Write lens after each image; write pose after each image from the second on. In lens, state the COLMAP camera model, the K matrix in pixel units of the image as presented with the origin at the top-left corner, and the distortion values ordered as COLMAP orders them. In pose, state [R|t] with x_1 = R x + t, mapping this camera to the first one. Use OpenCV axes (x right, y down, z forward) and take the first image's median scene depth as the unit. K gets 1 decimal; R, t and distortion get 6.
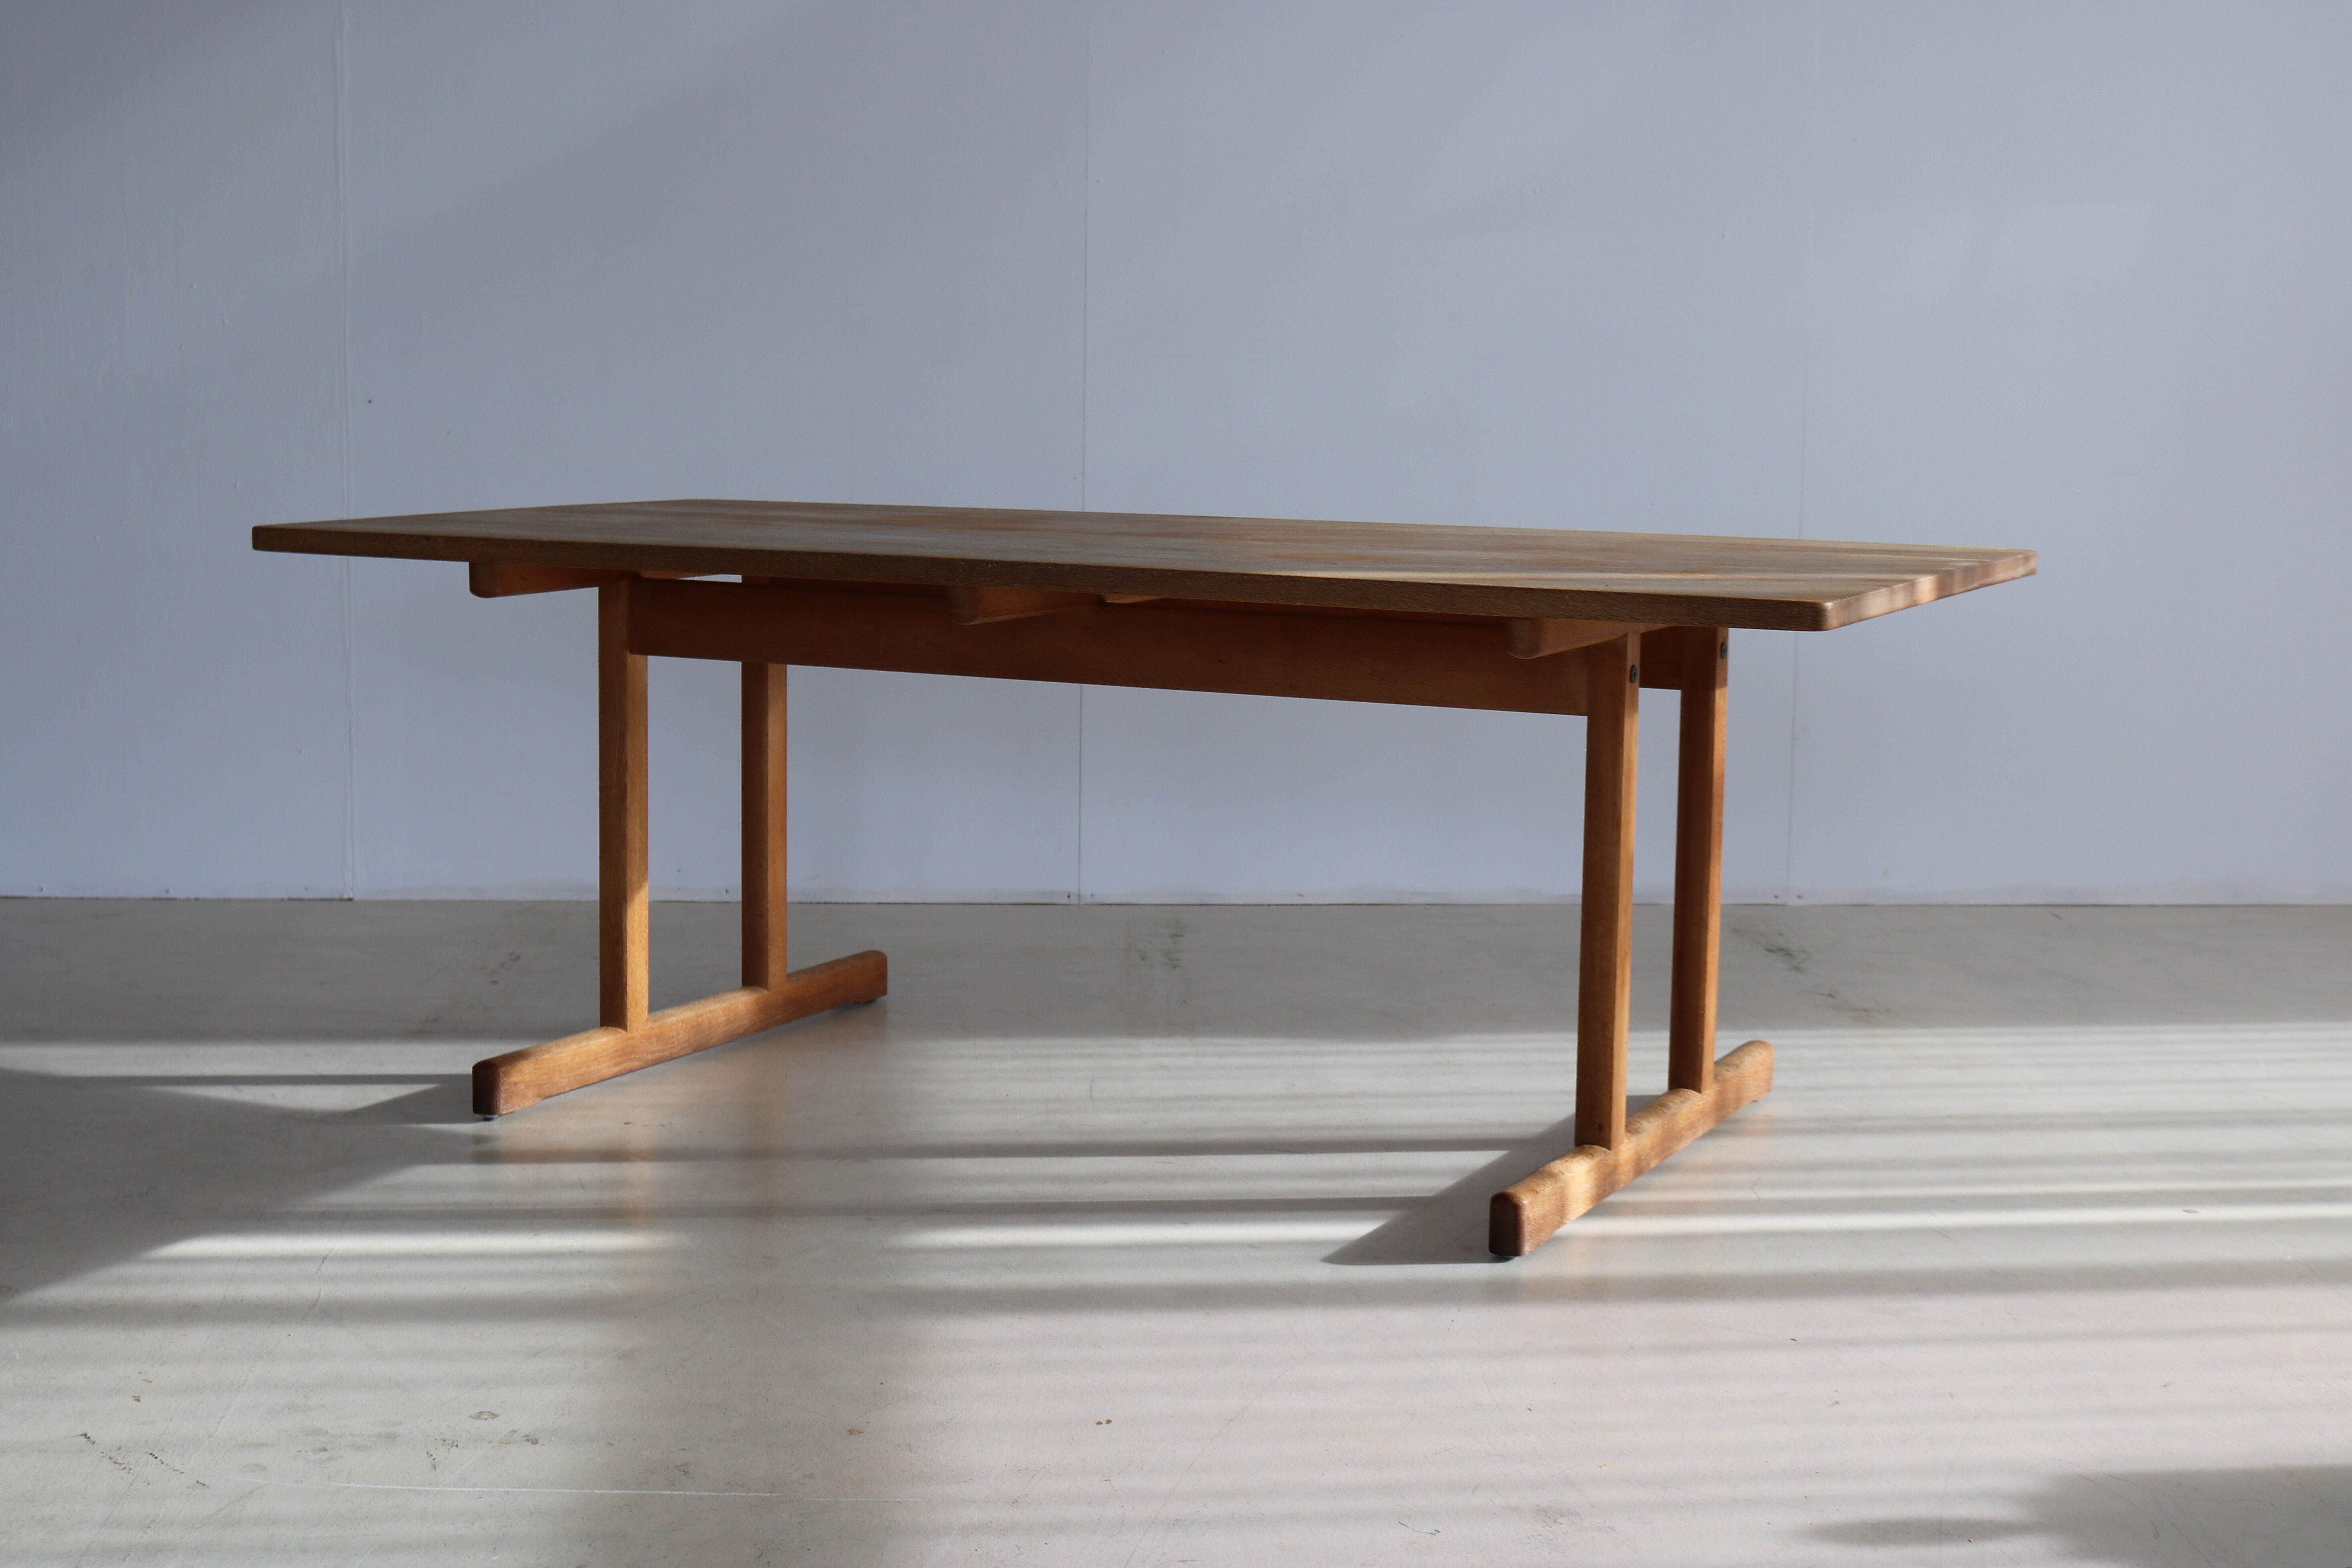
lens RADIAL K [[3563.3, 0, 1174.7], [0, 3563.3, 749.0], [0, 0, 1]] dist [0.011840, -0.053142]
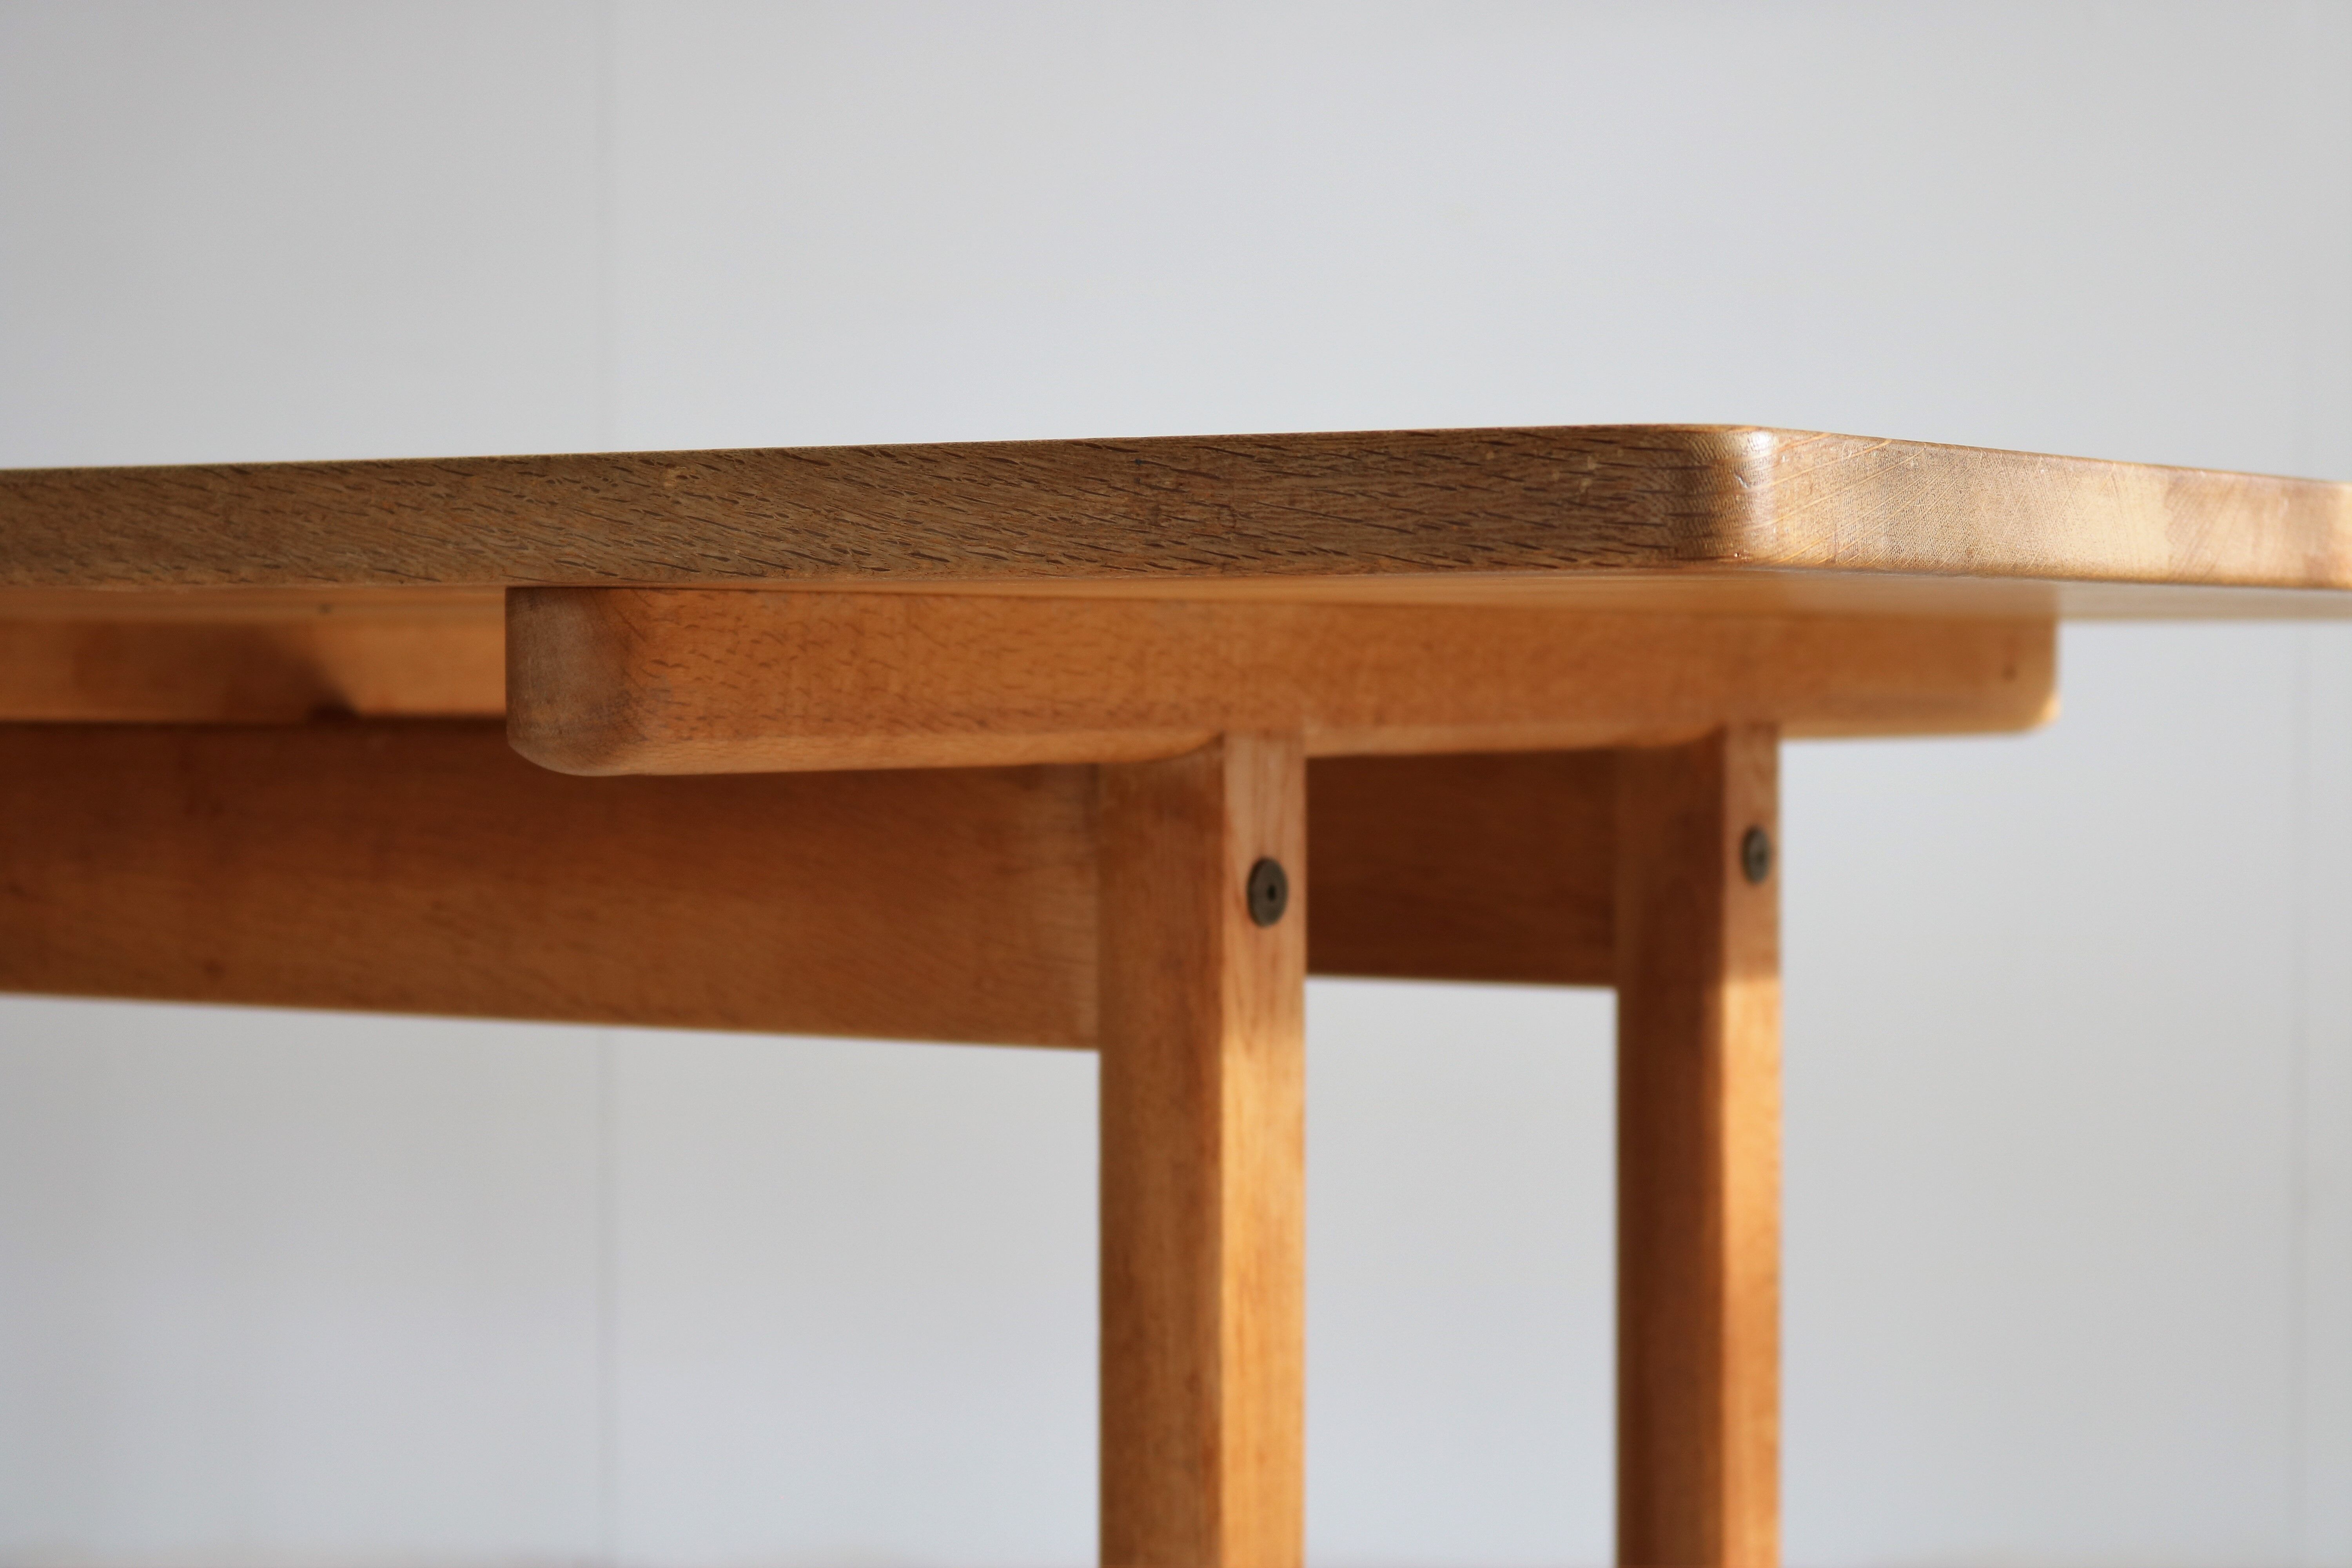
lens RADIAL K [[4948.9, 0, 1176.0], [0, 4948.9, 784.0], [0, 0, 1]] dist [-0.366001, 0.015639]
pose [[0.995010, -0.006973, -0.099528, 0.142873], [-0.002509, 0.995491, -0.094825, 0.005201], [0.099740, 0.094602, 0.990506, 0.572768]]
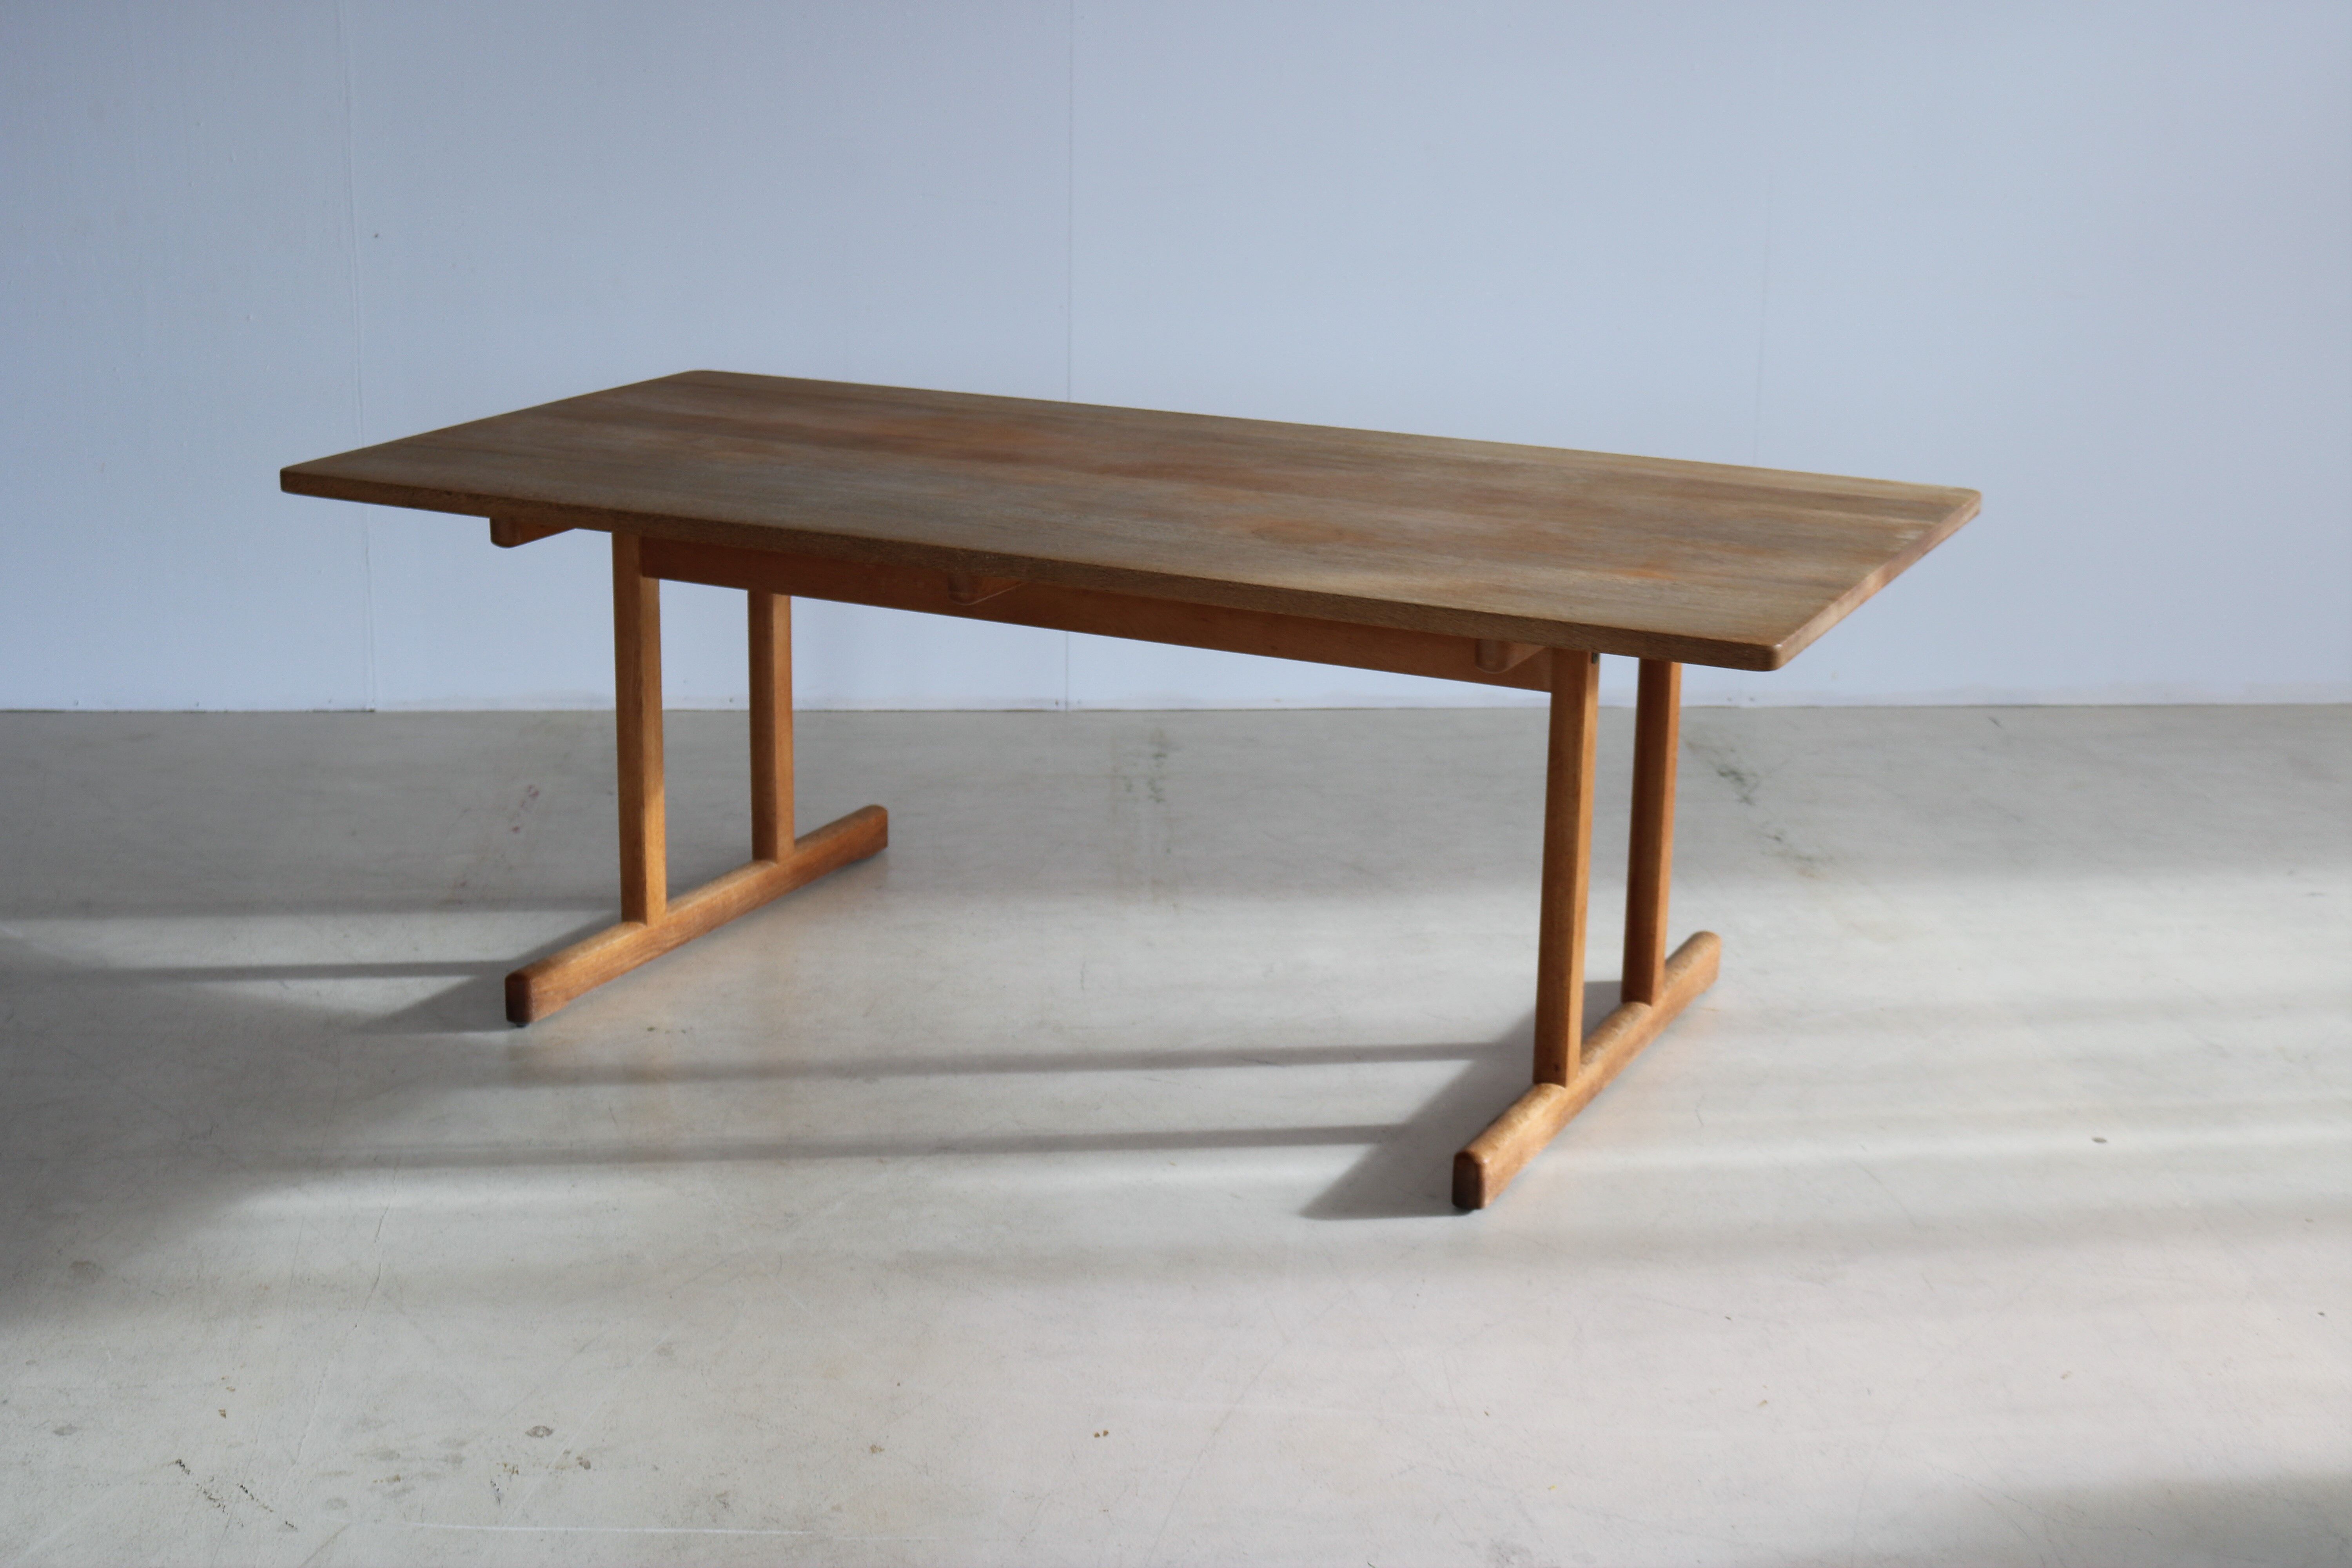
lens RADIAL K [[3487.1, 0, 1176.0], [0, 3487.1, 784.0], [0, 0, 1]] dist [0.001328, 0.017277]
pose [[0.999971, -0.000638, 0.007530, -0.003442], [-0.000459, 0.989452, 0.144859, -0.120624], [-0.007543, -0.144859, 0.989424, -0.028963]]
